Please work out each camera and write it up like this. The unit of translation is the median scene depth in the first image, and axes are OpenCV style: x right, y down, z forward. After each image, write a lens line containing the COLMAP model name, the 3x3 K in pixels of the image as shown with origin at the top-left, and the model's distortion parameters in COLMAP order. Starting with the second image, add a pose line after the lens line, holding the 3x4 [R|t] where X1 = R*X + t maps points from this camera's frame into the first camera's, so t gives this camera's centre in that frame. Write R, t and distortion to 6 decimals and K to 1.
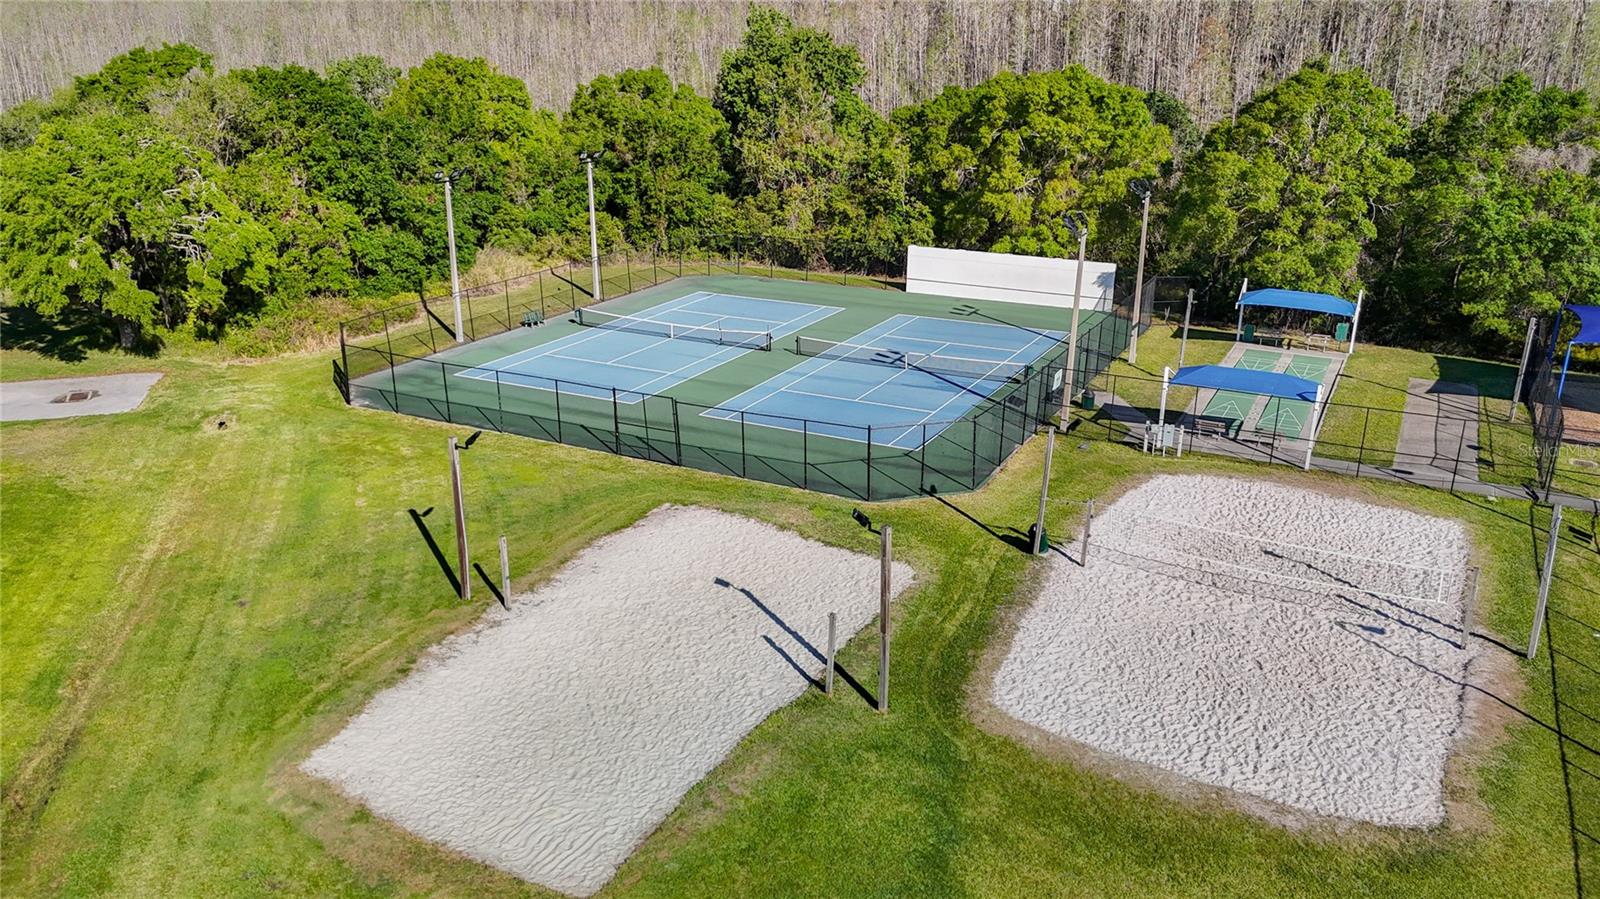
lens RADIAL K [[1251.9, 0, 806.7], [0, 1251.9, 438.9], [0, 0, 1]] dist [0.089789, -0.075934]
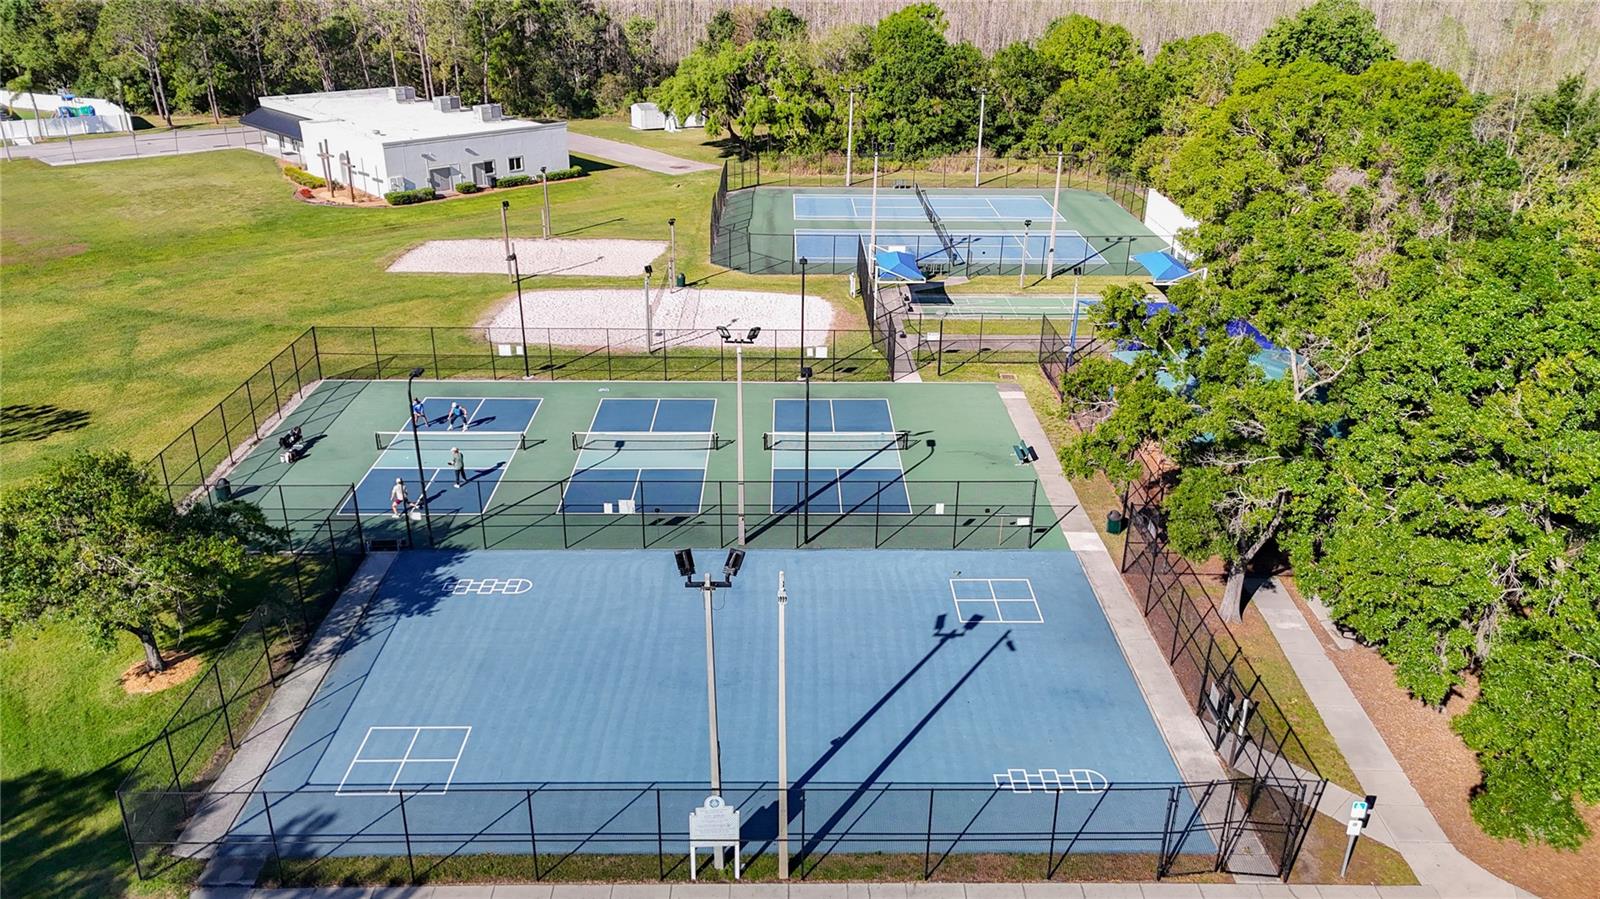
lens RADIAL K [[1209.7, 0, 807.4], [0, 1209.7, 443.4], [0, 0, 1]] dist [0.070277, -0.108020]
pose [[0.462415, 0.346265, -0.816255, 1.294538], [-0.302539, 0.926962, 0.221837, -0.112760], [0.833452, 0.144369, 0.533400, 0.110098]]
